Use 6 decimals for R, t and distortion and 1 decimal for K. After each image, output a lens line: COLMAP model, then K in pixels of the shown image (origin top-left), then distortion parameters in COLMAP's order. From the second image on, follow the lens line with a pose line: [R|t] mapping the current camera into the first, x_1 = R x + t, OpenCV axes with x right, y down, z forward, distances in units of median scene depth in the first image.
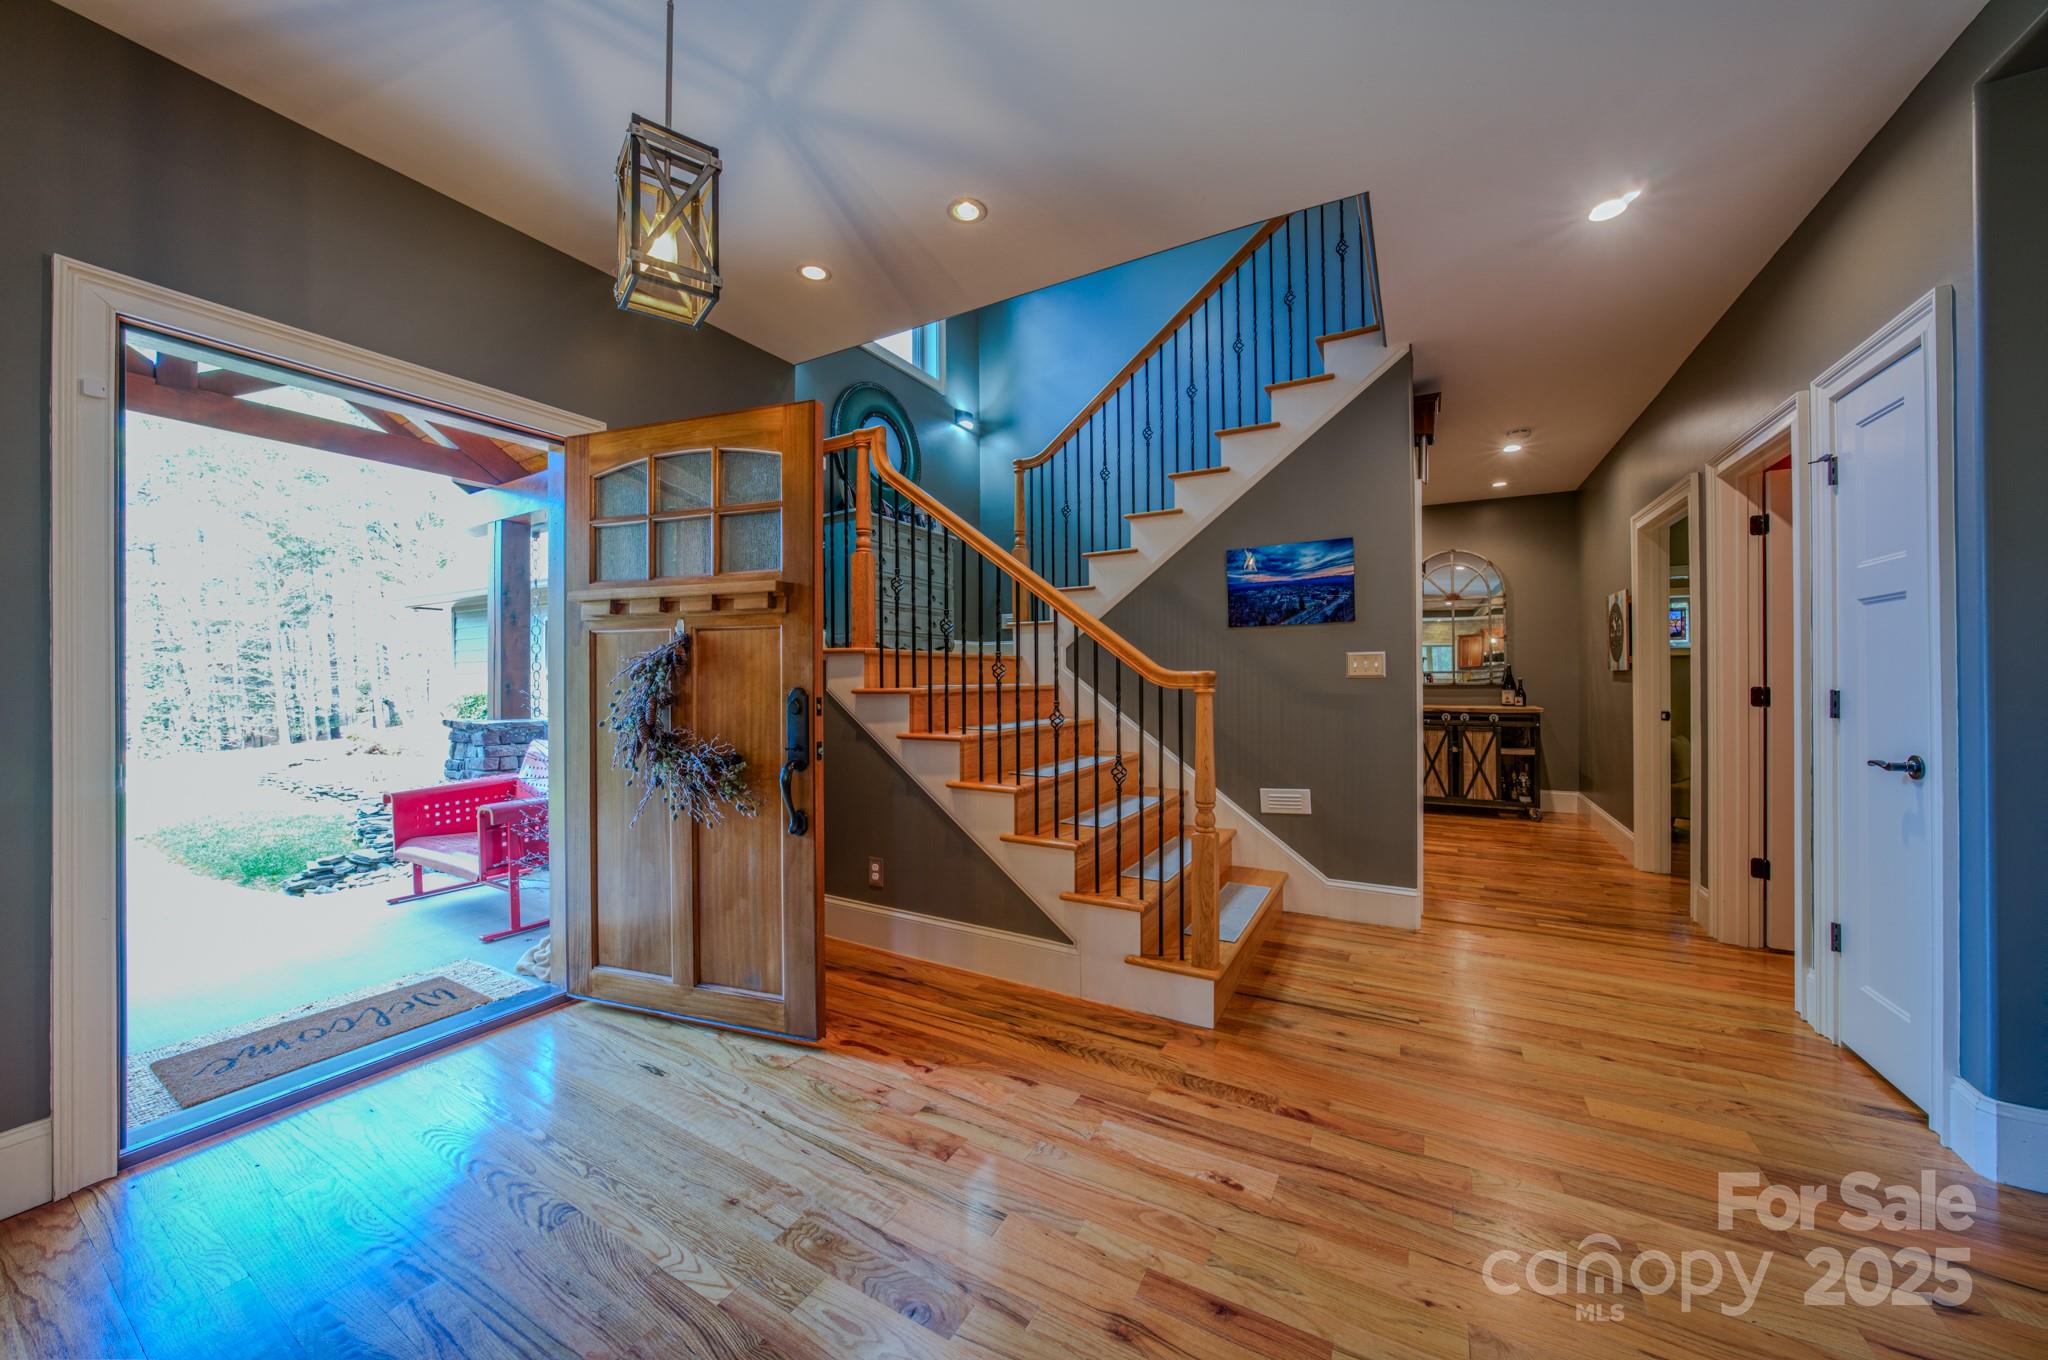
lens RADIAL K [[708.7, 0, 1032.4], [0, 708.7, 680.9], [0, 0, 1]] dist [-0.021449, 0.001431]
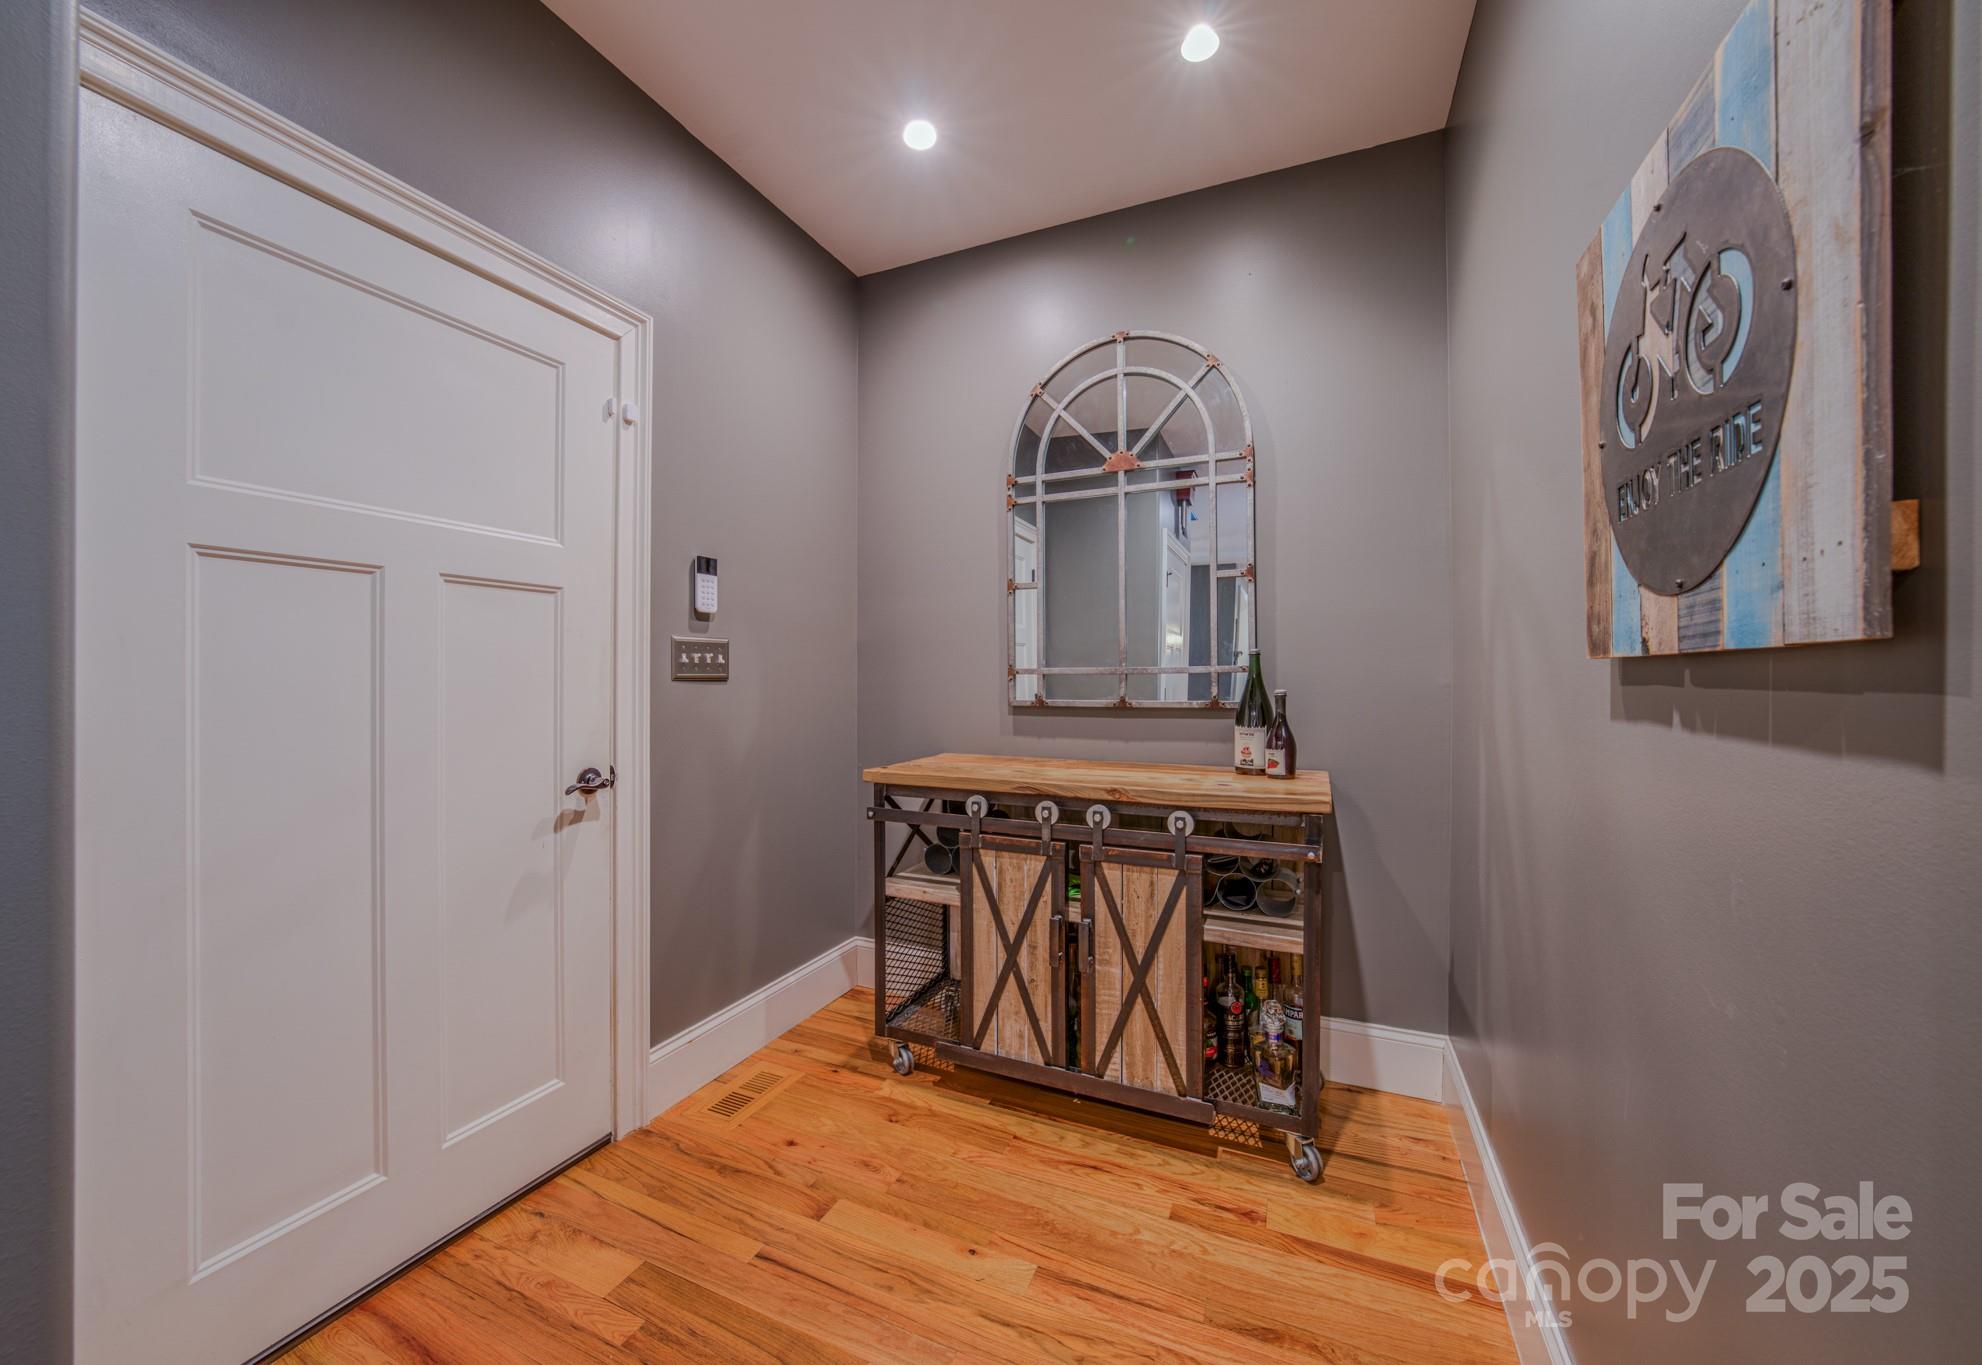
lens RADIAL K [[738.8, 0, 987.5], [0, 738.8, 685.9], [0, 0, 1]] dist [-0.000799, -0.000016]
pose [[0.996750, 0.007688, 0.080191, 0.543613], [-0.007866, 0.999967, 0.001904, -0.006120], [-0.080174, -0.002529, 0.996778, 0.684058]]
